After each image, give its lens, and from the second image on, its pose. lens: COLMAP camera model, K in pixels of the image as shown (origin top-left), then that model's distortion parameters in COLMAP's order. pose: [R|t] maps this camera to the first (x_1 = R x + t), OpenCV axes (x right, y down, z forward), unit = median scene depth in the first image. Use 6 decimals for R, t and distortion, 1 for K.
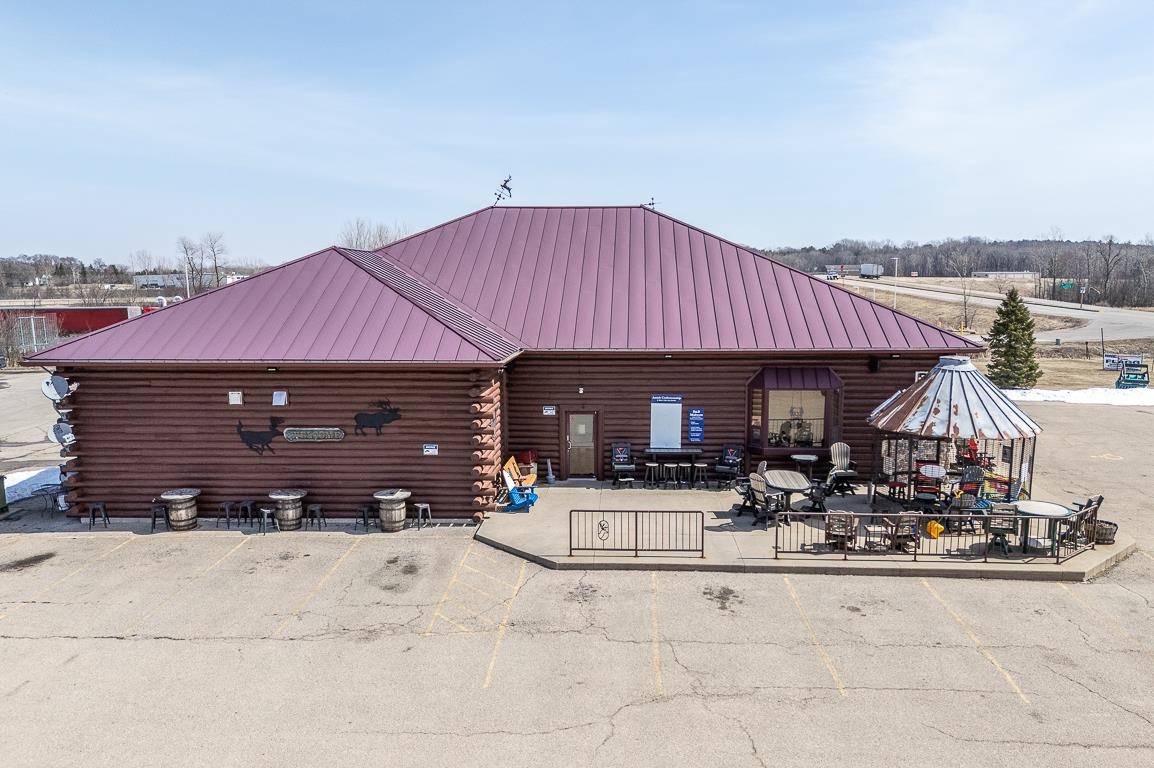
lens RADIAL K [[885.1, 0, 570.0], [0, 885.1, 383.8], [0, 0, 1]] dist [0.119268, -0.130947]
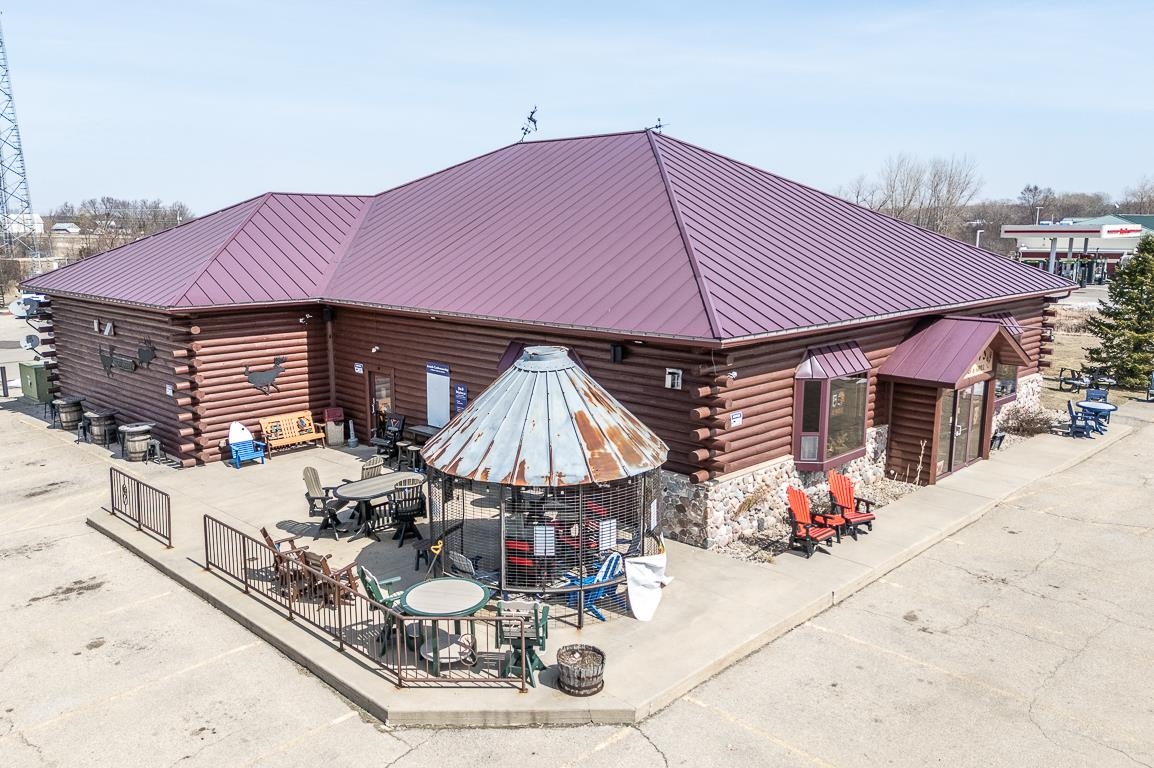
lens RADIAL K [[885.1, 0, 570.0], [0, 885.1, 383.8], [0, 0, 1]] dist [0.119268, -0.130947]
pose [[0.732778, 0.117841, -0.670186, 0.874586], [-0.077323, 0.992931, 0.090046, -0.062161], [0.676060, -0.014163, 0.736710, 0.541887]]
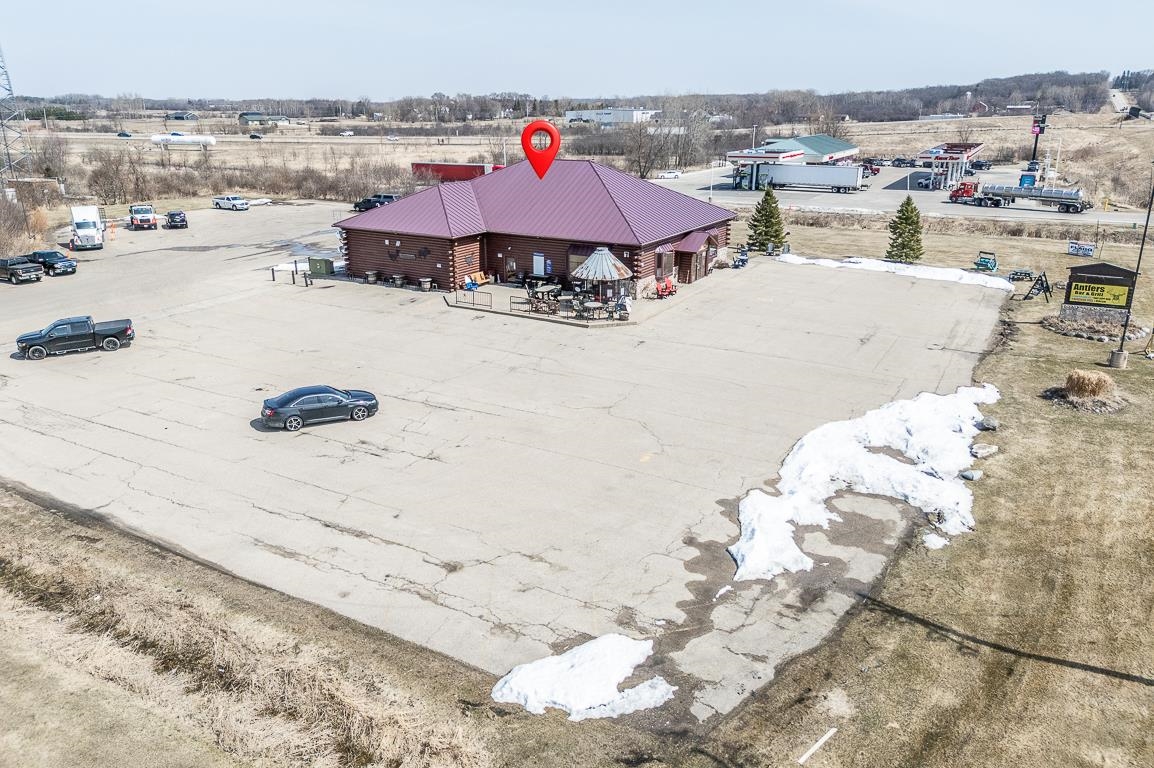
lens RADIAL K [[885.1, 0, 570.0], [0, 885.1, 383.8], [0, 0, 1]] dist [0.119268, -0.130947]
pose [[0.880468, 0.147091, -0.450711, 1.583505], [-0.055534, 0.976108, 0.210070, -0.182894], [0.470842, -0.159930, 0.867600, -1.381649]]
